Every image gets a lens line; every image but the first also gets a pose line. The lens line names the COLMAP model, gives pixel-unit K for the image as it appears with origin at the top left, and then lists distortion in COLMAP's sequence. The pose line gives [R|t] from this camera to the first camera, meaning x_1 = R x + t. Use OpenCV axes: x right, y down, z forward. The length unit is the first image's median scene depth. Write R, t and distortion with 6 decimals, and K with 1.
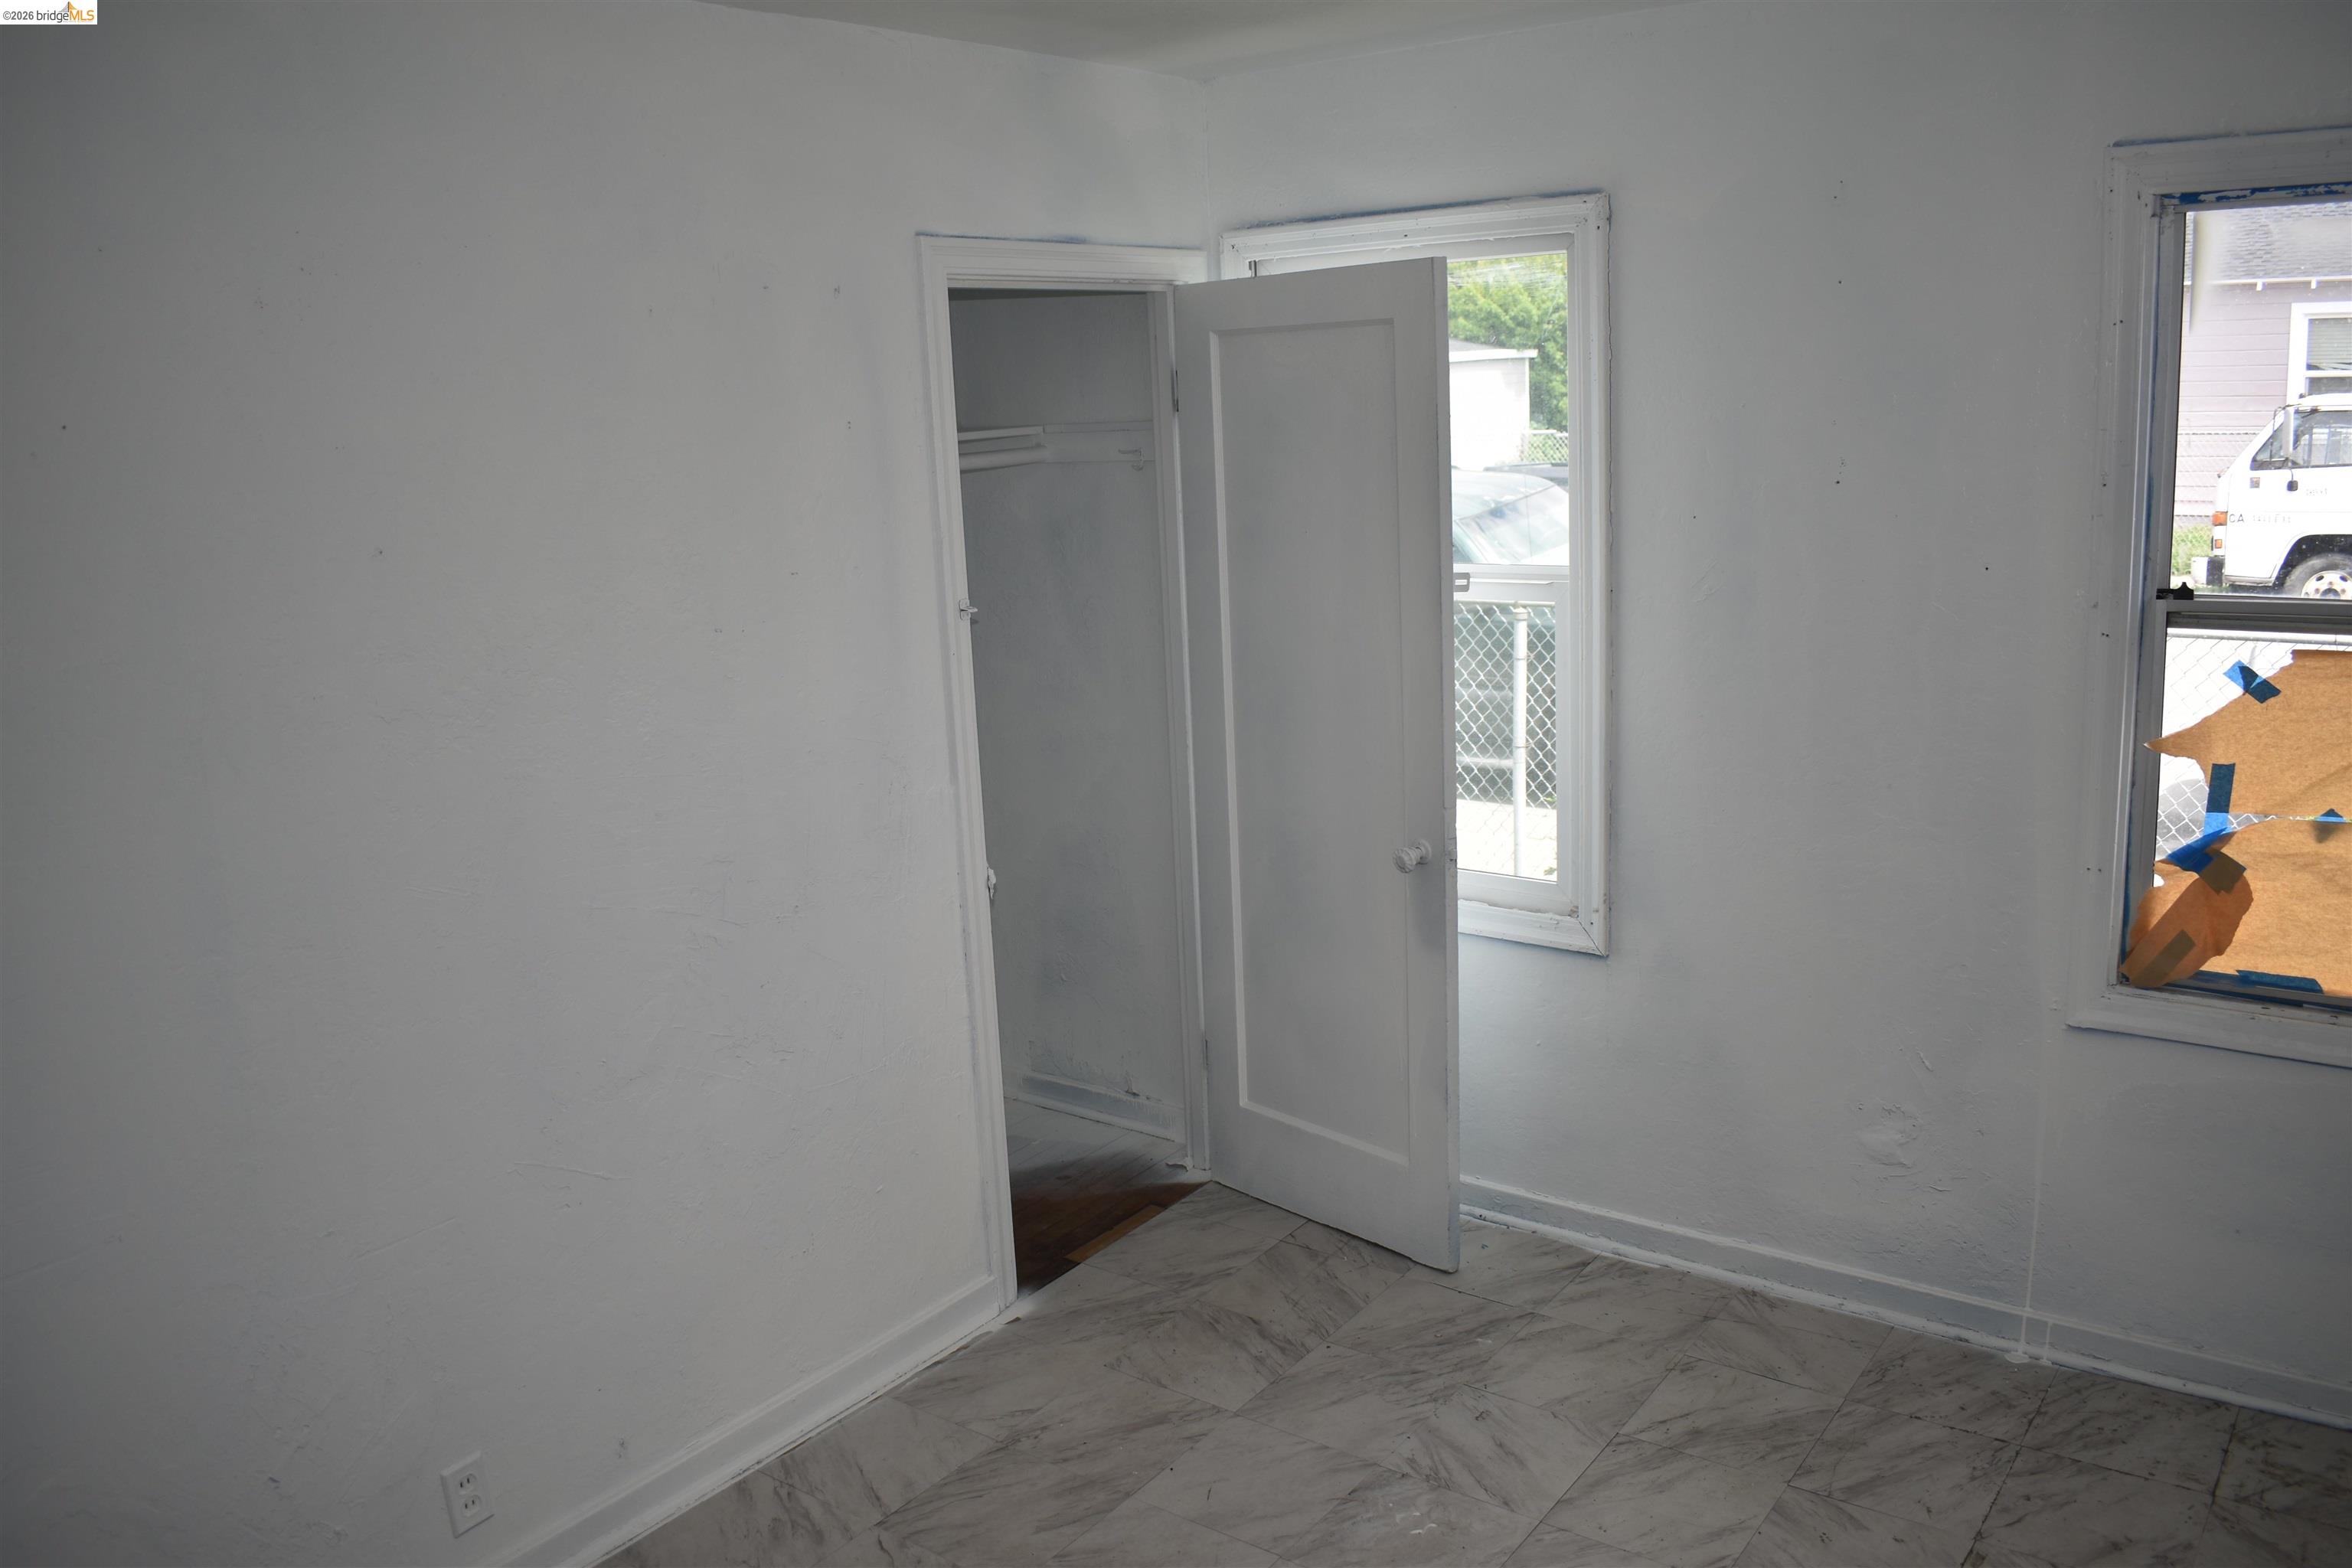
lens RADIAL K [[1855.9, 0, 1176.8], [0, 1855.9, 786.5], [0, 0, 1]] dist [-0.086687, 0.008494]
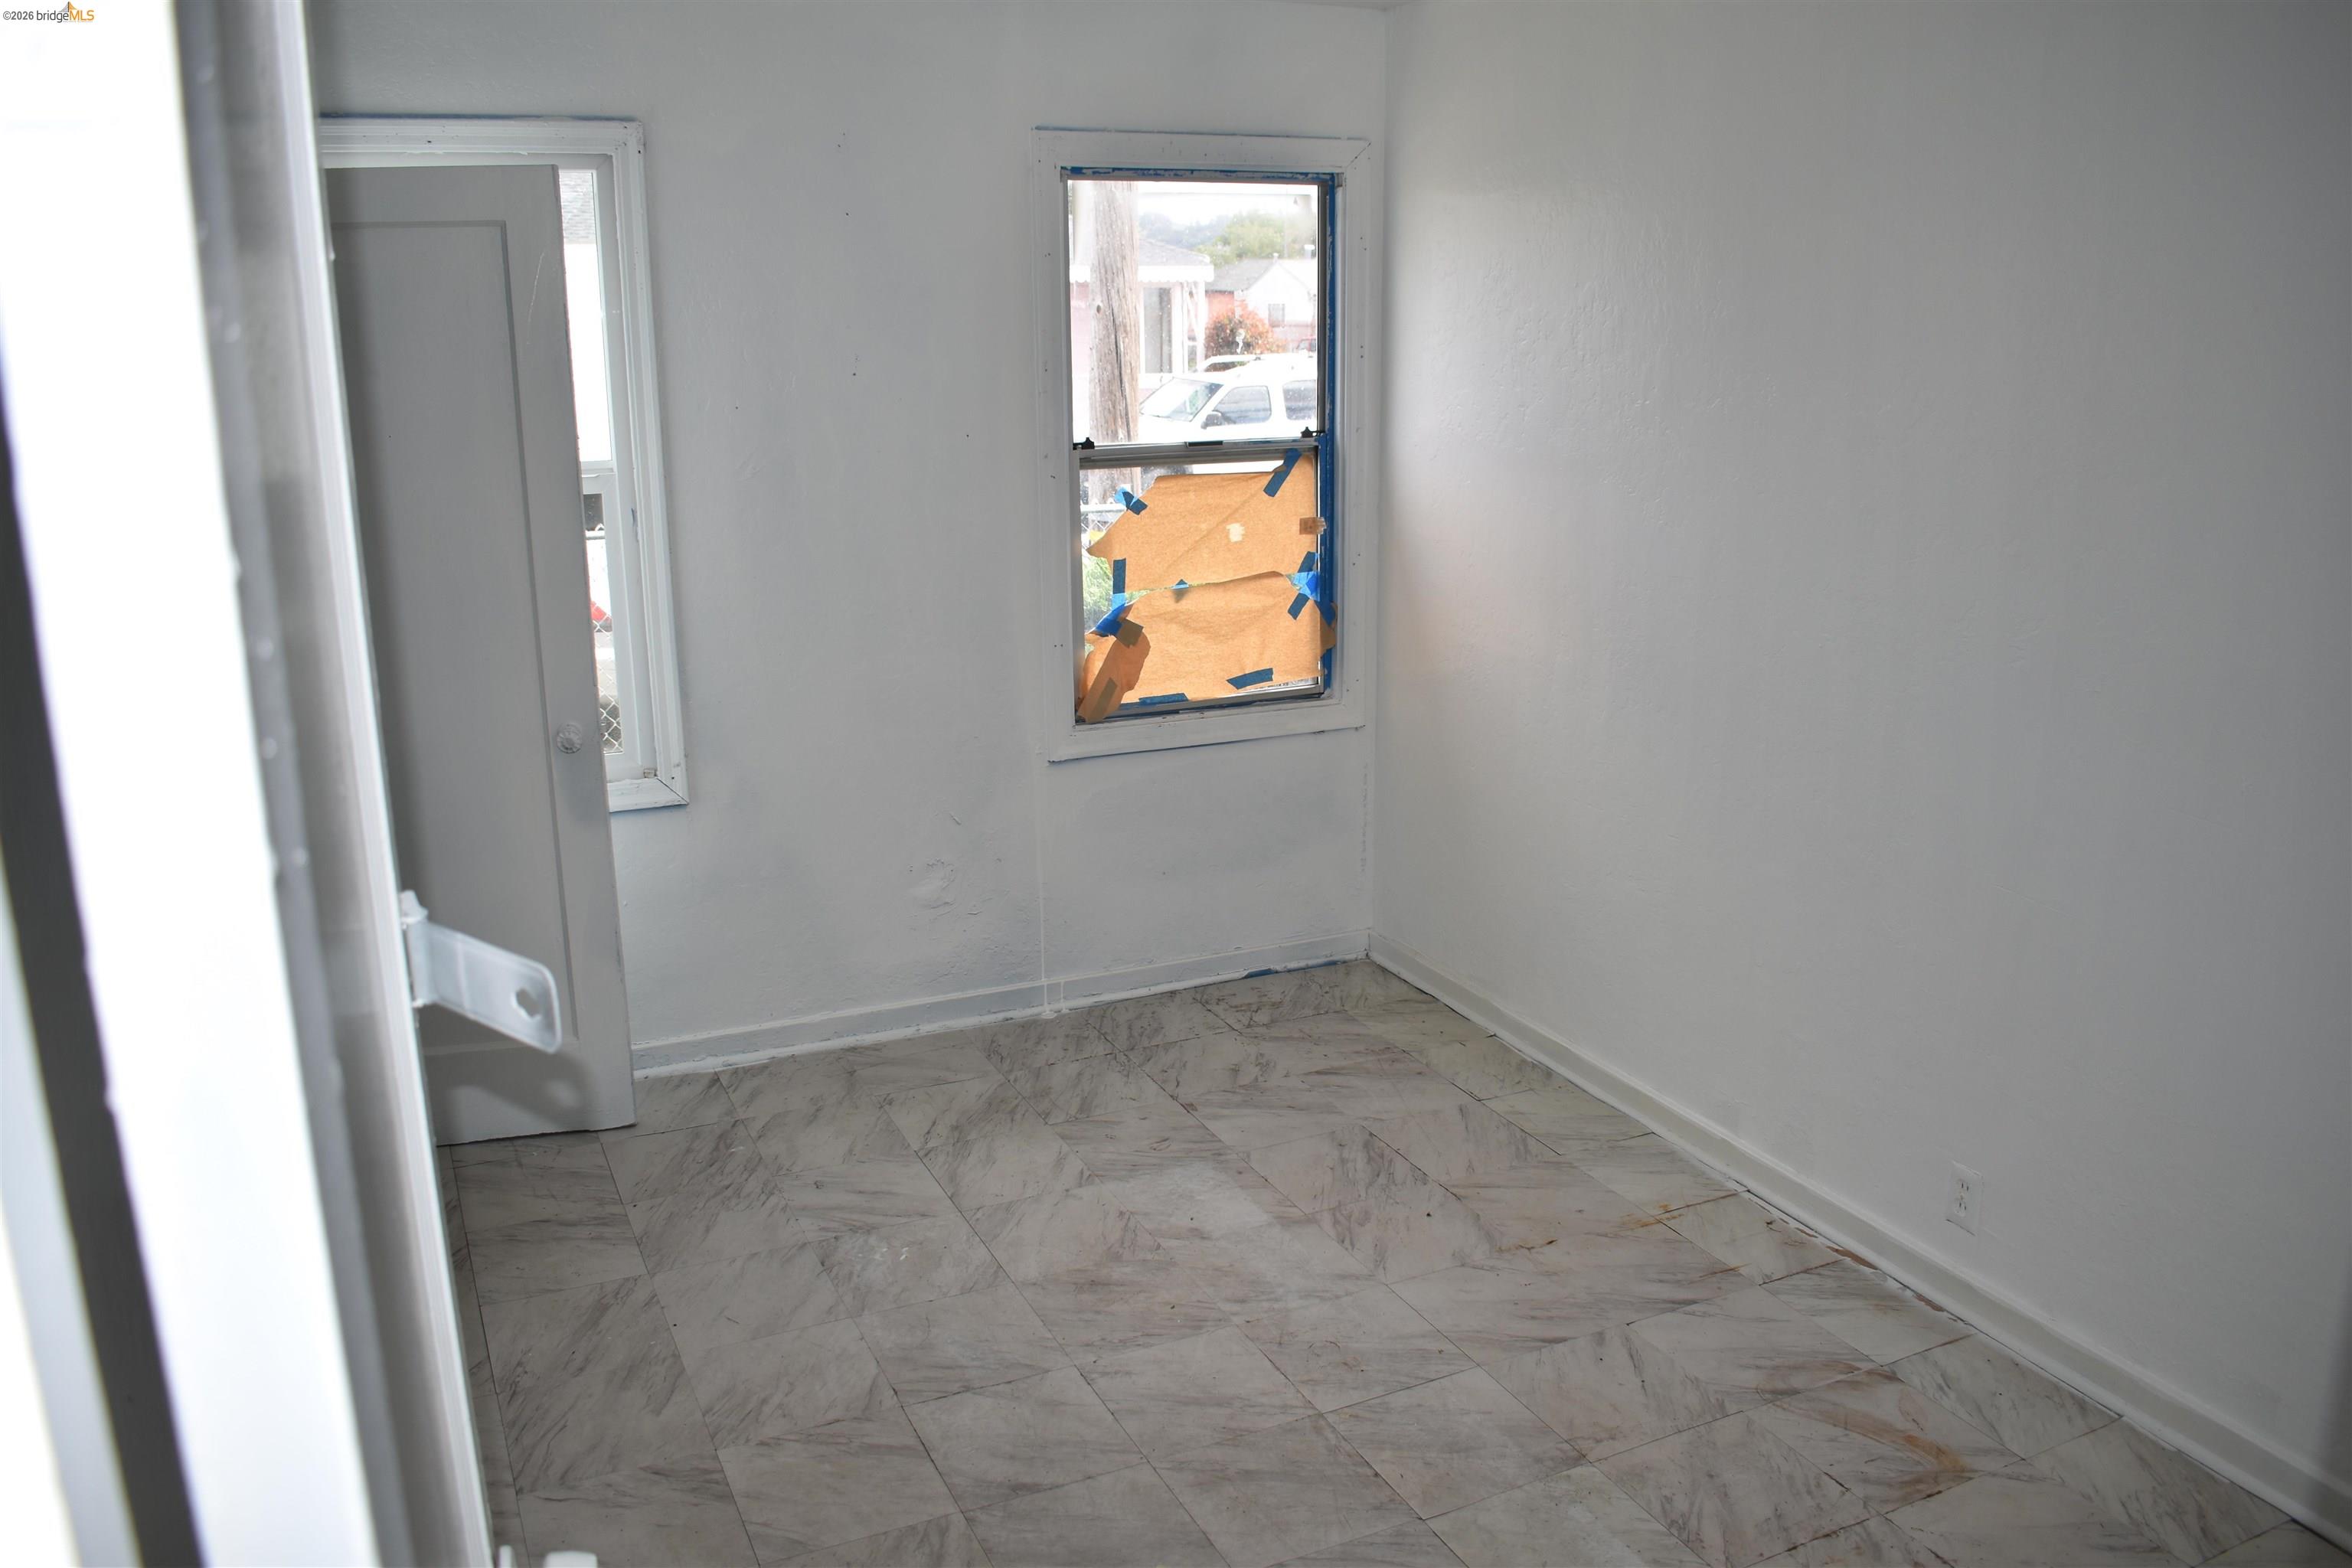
lens RADIAL K [[1855.9, 0, 1171.2], [0, 1855.9, 783.8], [0, 0, 1]] dist [-0.086687, 0.008494]
pose [[0.473239, -0.174696, 0.863439, -0.711935], [0.173485, 0.979427, 0.103078, 0.017569], [-0.863683, 0.101013, 0.493810, 0.224491]]
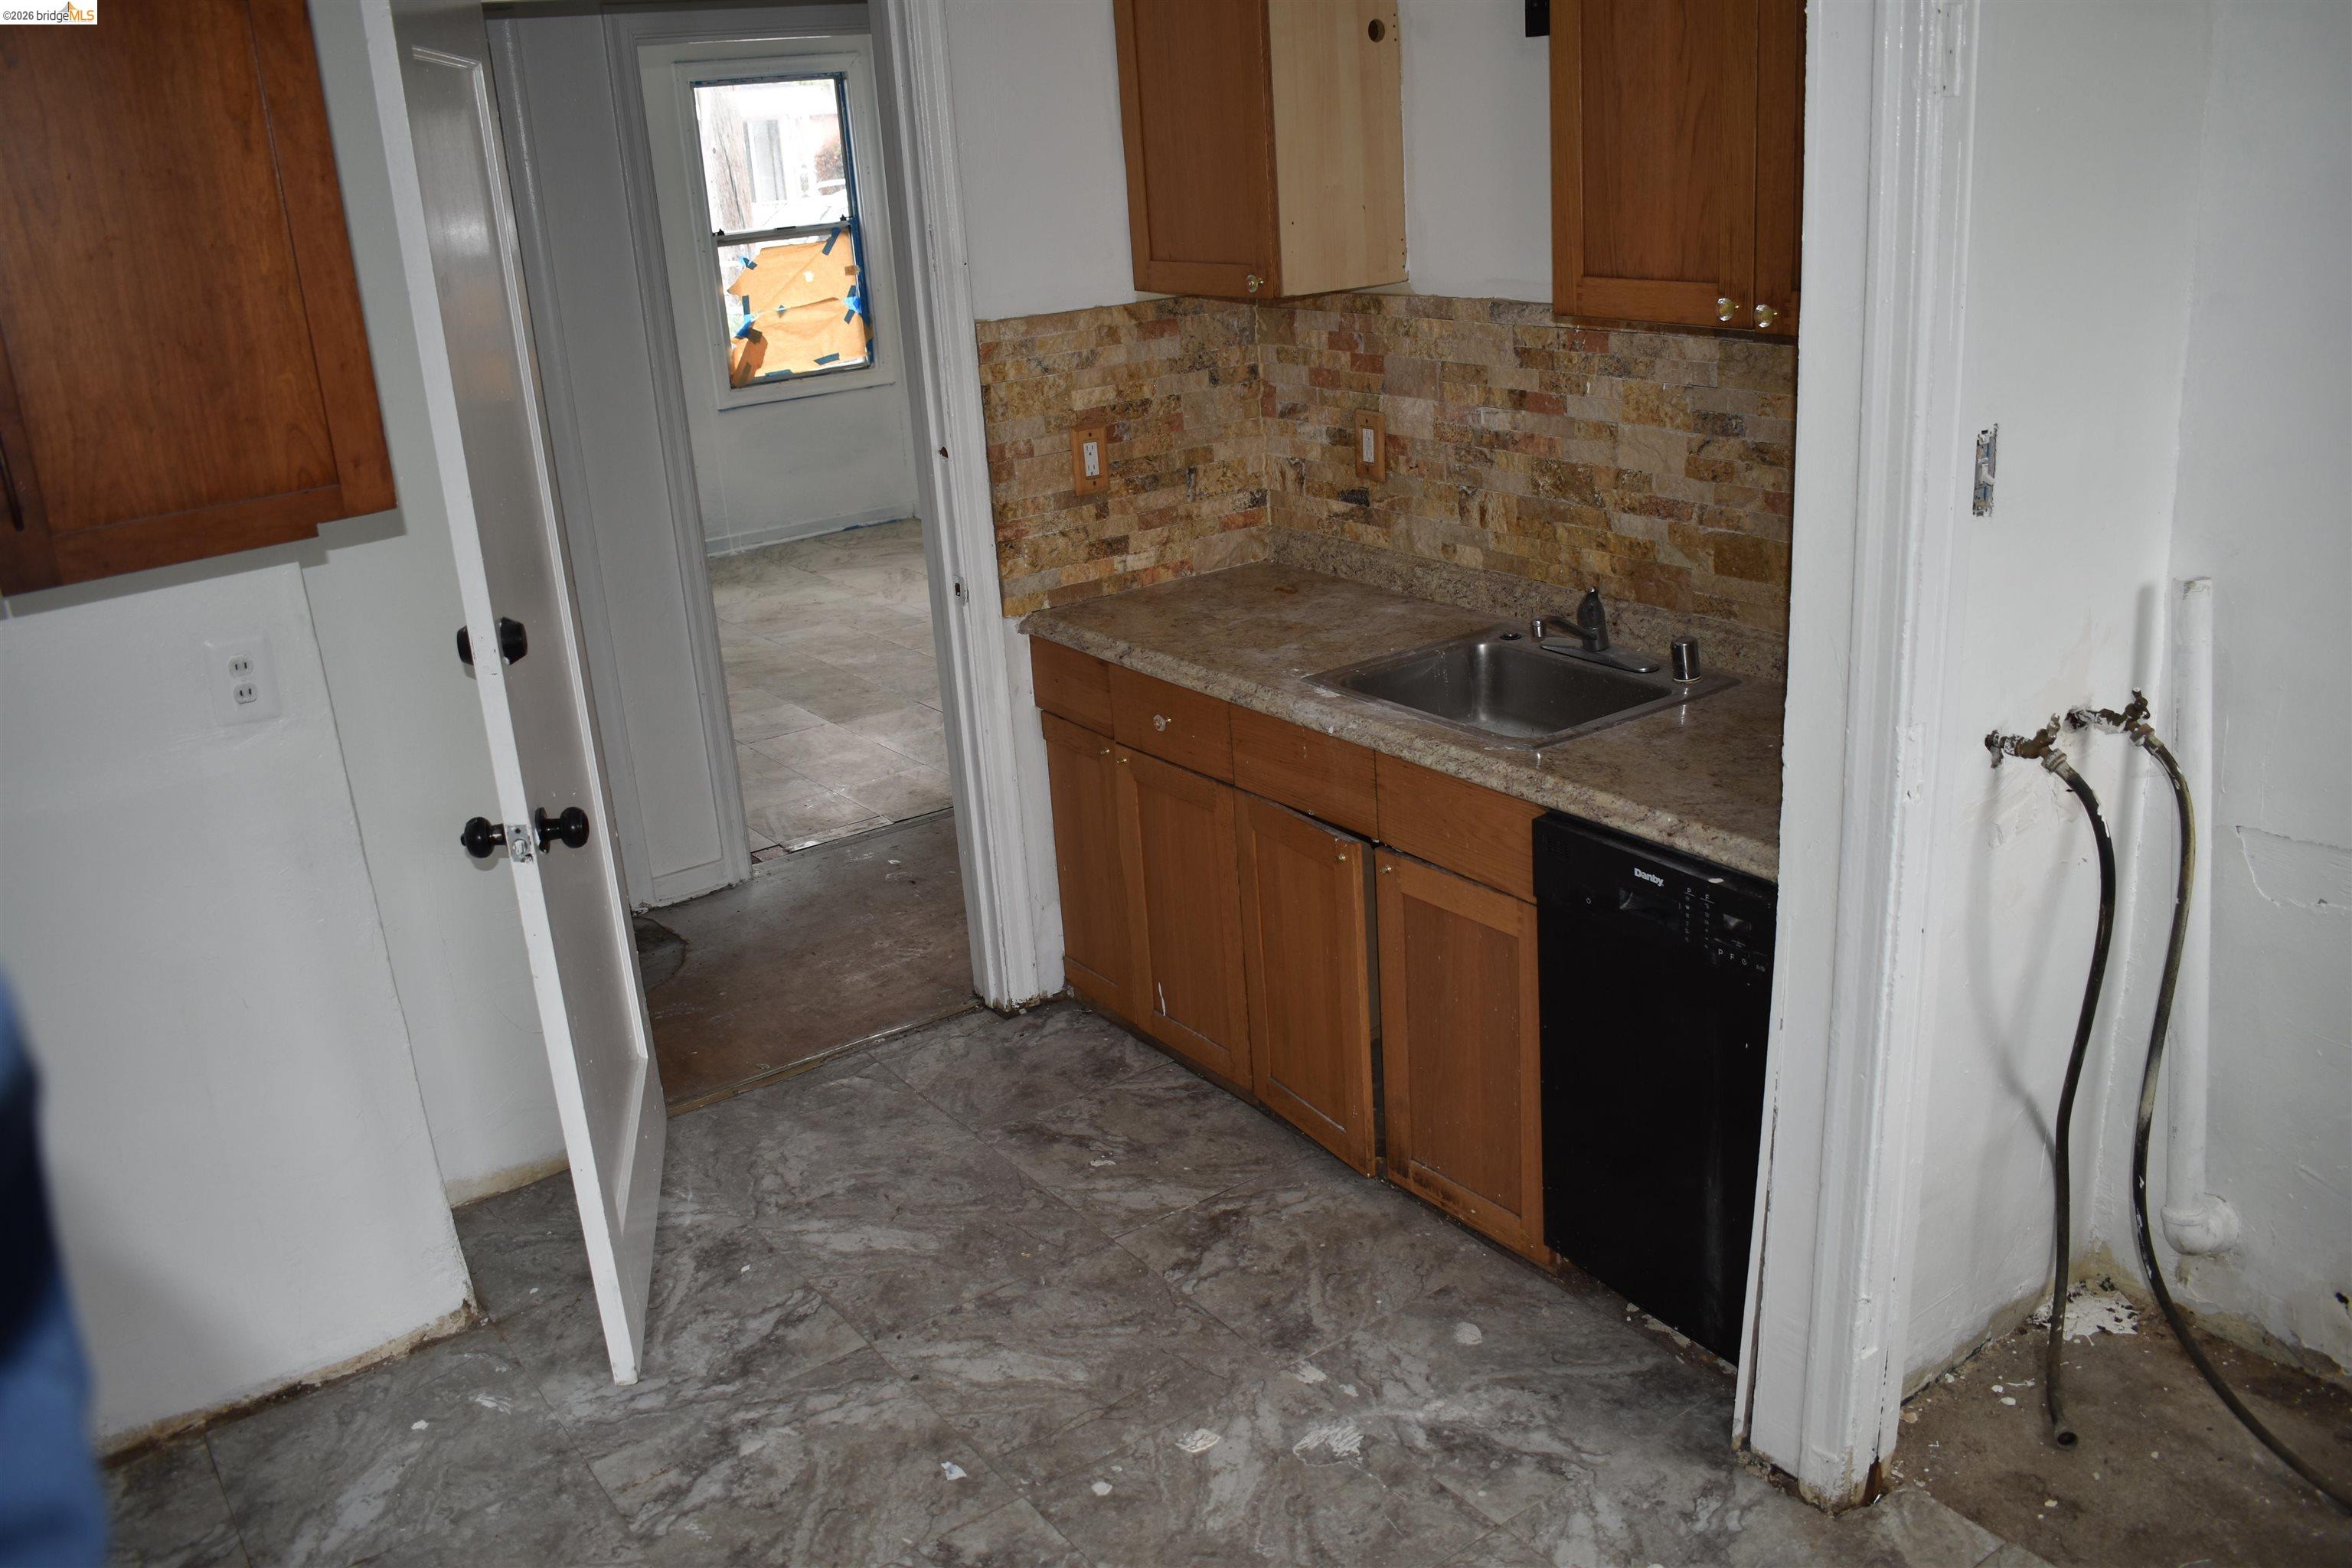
lens RADIAL K [[1904.2, 0, 1184.9], [0, 1904.2, 774.2], [0, 0, 1]] dist [-0.089710, -0.001853]
pose [[0.293181, -0.288754, 0.911409, -1.904439], [0.250926, 0.943120, 0.218083, 0.203049], [-0.922541, 0.164758, 0.348960, -0.442619]]
